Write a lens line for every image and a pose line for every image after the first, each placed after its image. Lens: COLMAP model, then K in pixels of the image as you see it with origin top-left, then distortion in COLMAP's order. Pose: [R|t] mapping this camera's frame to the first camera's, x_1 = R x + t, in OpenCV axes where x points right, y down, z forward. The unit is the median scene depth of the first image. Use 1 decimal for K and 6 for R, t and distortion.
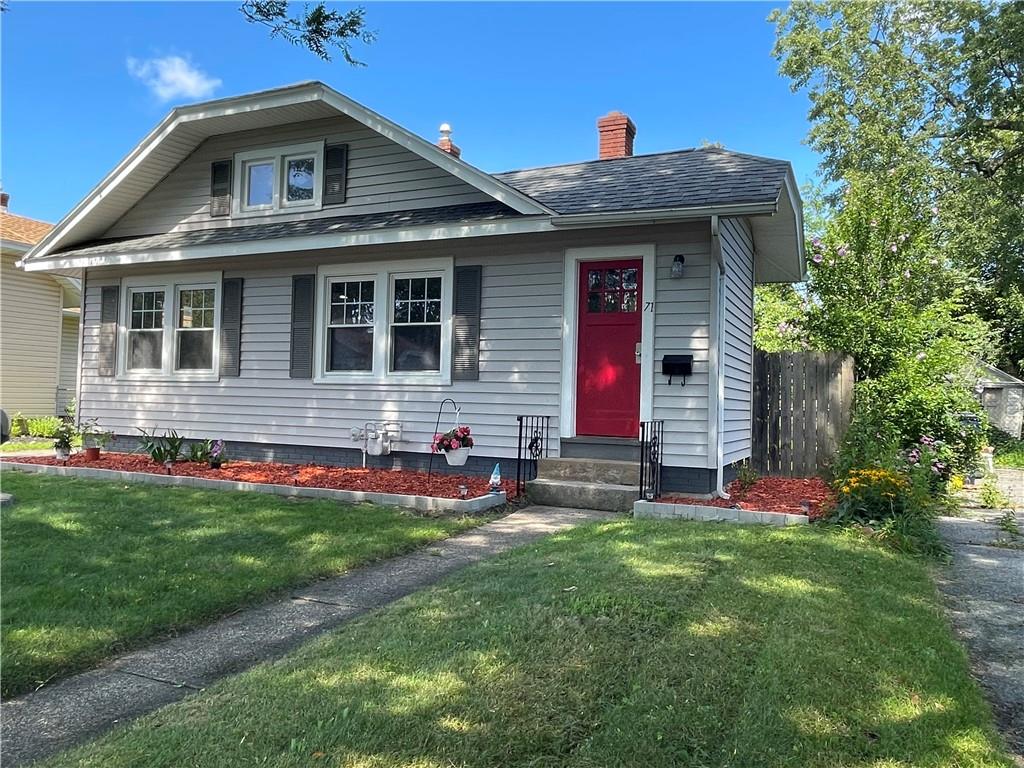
lens RADIAL K [[764.9, 0, 511.7], [0, 764.9, 383.6], [0, 0, 1]] dist [0.001095, -0.010690]
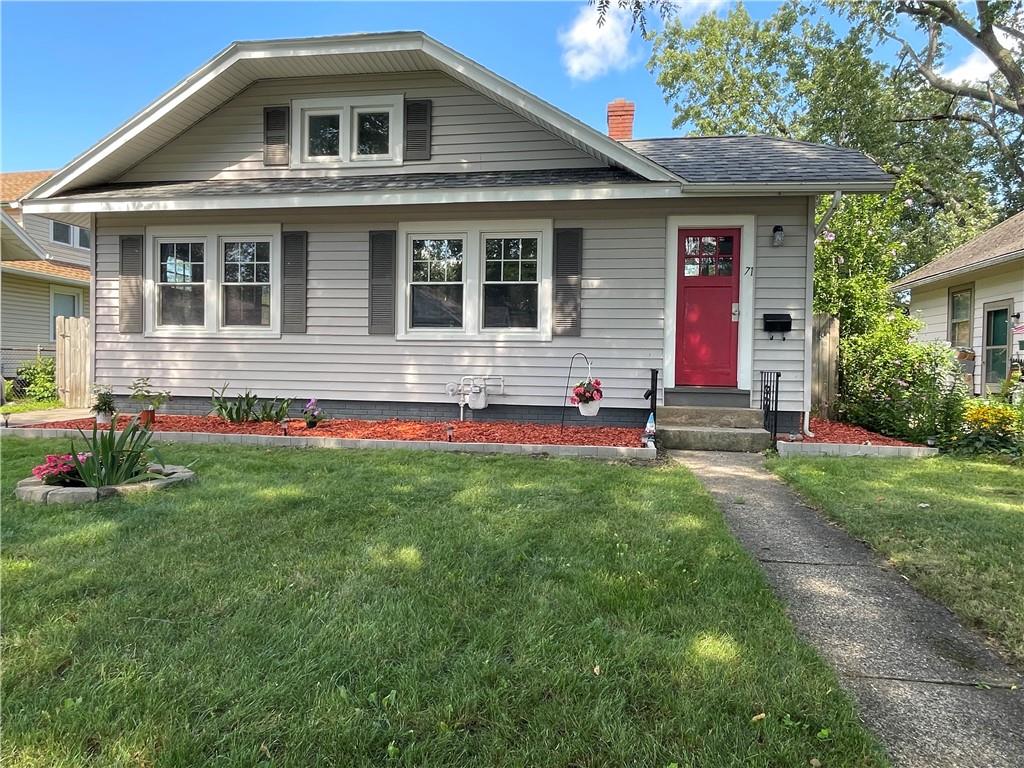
lens RADIAL K [[639.9, 0, 508.9], [0, 639.9, 382.0], [0, 0, 1]] dist [0.002984, -0.002999]
pose [[0.963503, -0.019275, 0.267004, -0.354172], [0.002421, 0.997991, 0.063308, 0.002348], [-0.267688, -0.060351, 0.961614, 0.147538]]
